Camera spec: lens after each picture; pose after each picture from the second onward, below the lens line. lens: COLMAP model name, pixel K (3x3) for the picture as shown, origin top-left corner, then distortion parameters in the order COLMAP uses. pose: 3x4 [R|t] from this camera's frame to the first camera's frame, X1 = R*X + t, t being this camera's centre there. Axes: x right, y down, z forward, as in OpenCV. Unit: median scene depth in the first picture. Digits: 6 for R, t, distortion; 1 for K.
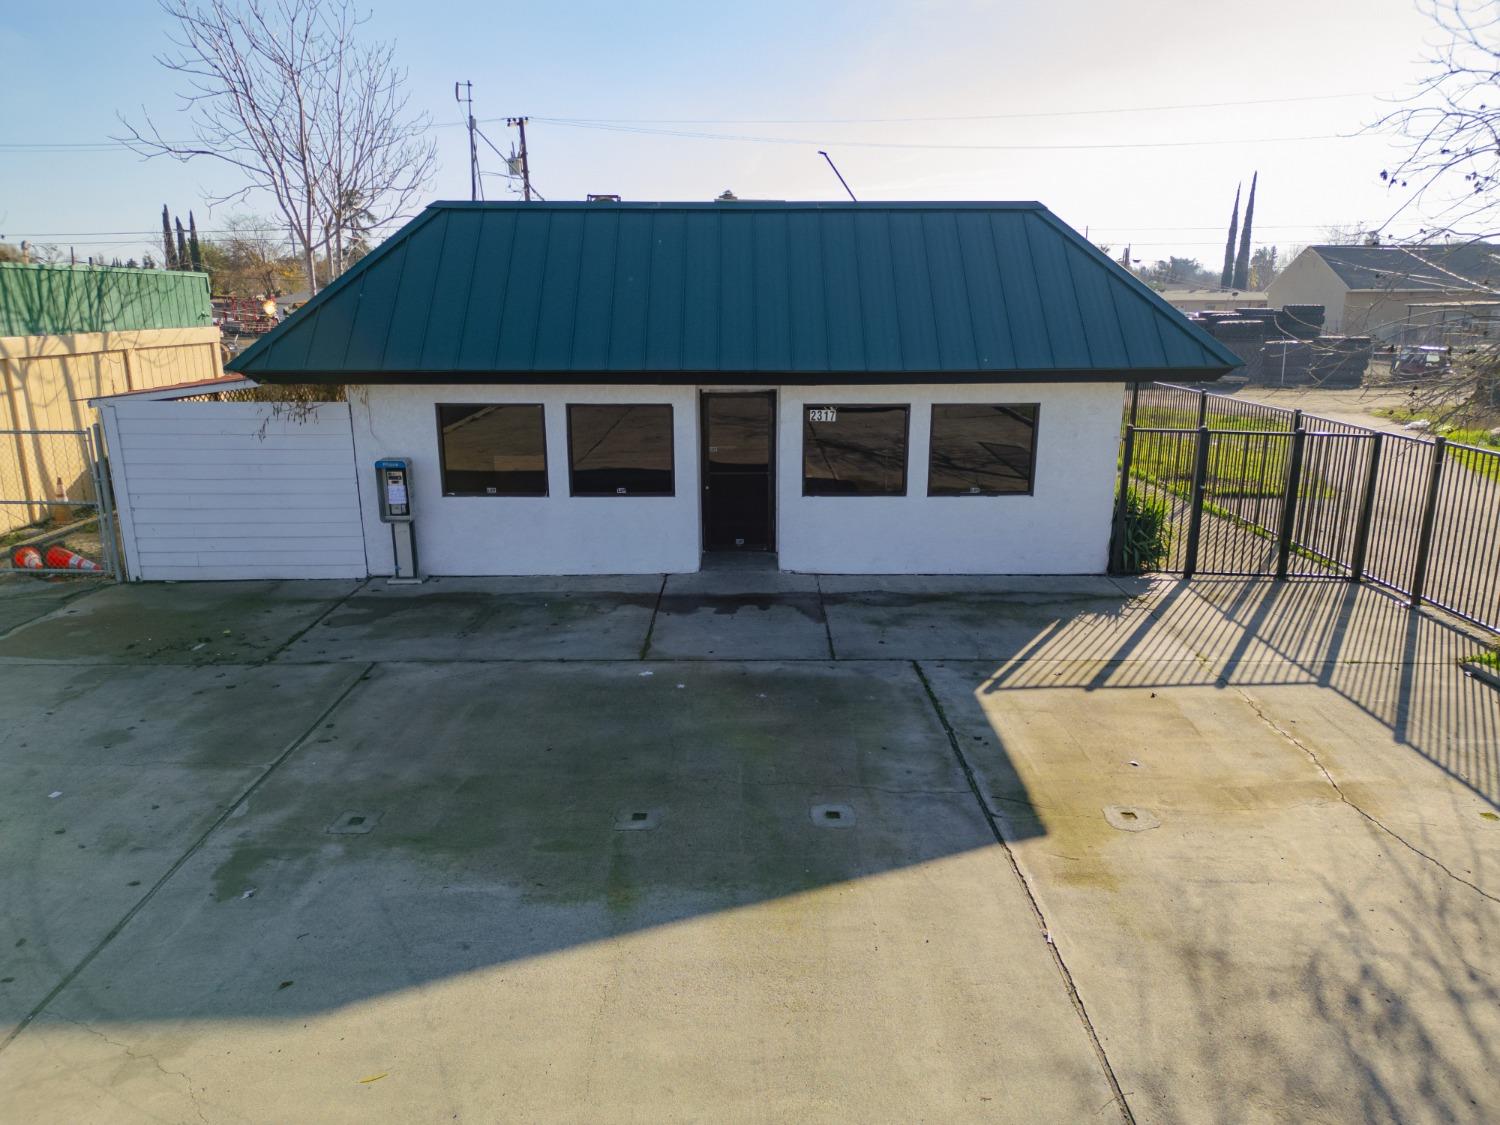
lens RADIAL K [[1044.5, 0, 750.0], [0, 1044.5, 562.5], [0, 0, 1]] dist [0.072451, -0.068314]
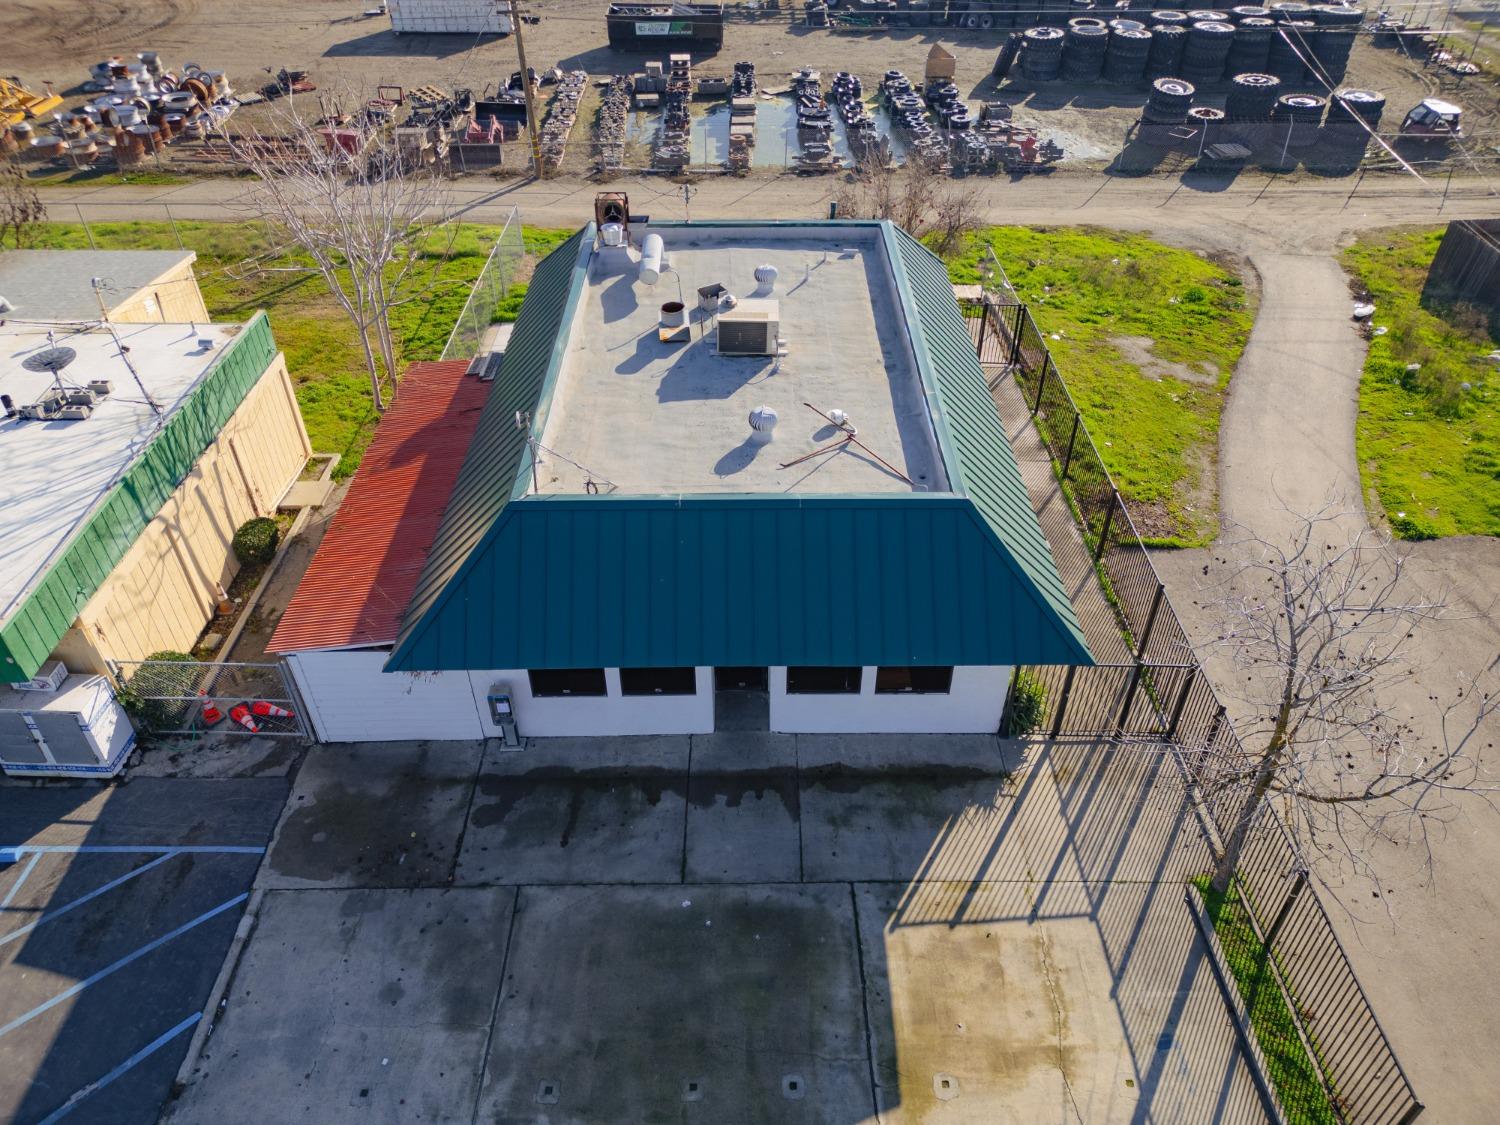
lens RADIAL K [[1043.2, 0, 750.8], [0, 1043.2, 560.9], [0, 0, 1]] dist [0.064469, -0.057782]
pose [[0.999995, -0.002961, 0.000827, 0.001216], [0.002361, 0.912049, 0.410075, -0.863327], [-0.001969, -0.410071, 0.912052, -0.227529]]
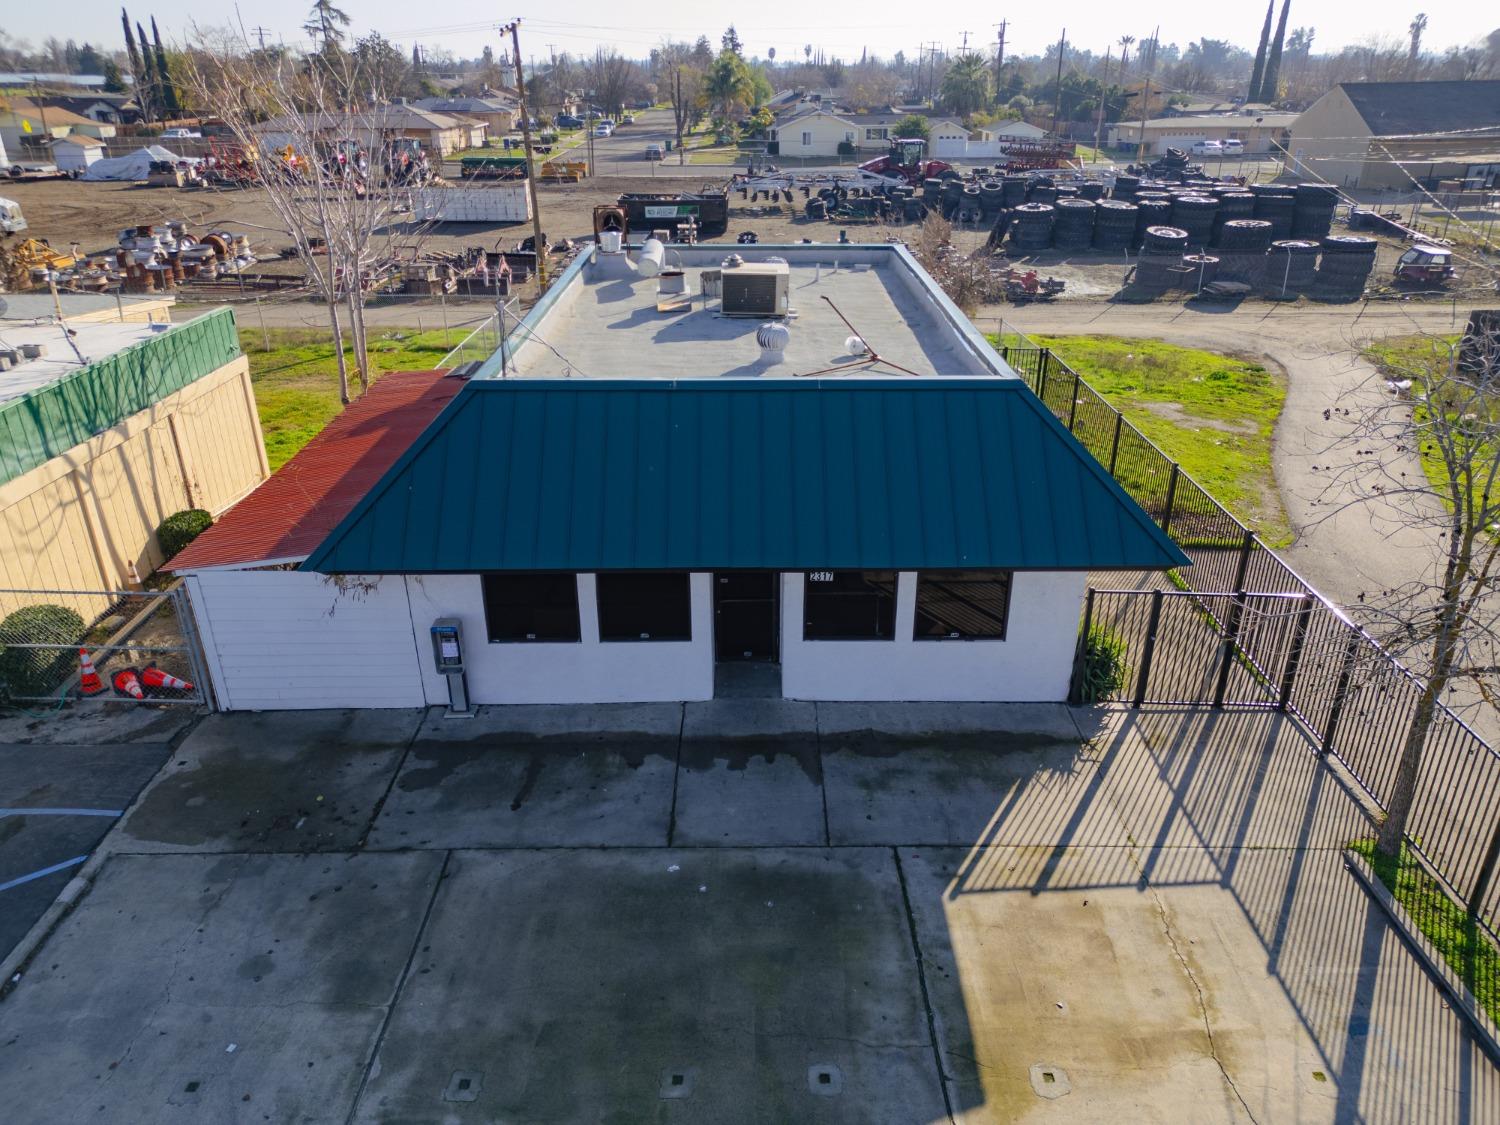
lens RADIAL K [[1043.2, 0, 750.8], [0, 1043.2, 560.9], [0, 0, 1]] dist [0.064469, -0.057782]
pose [[0.999999, -0.001114, 0.000352, -0.008030], [0.001030, 0.982892, 0.184178, -0.384387], [-0.000551, -0.184178, 0.982893, -0.109636]]
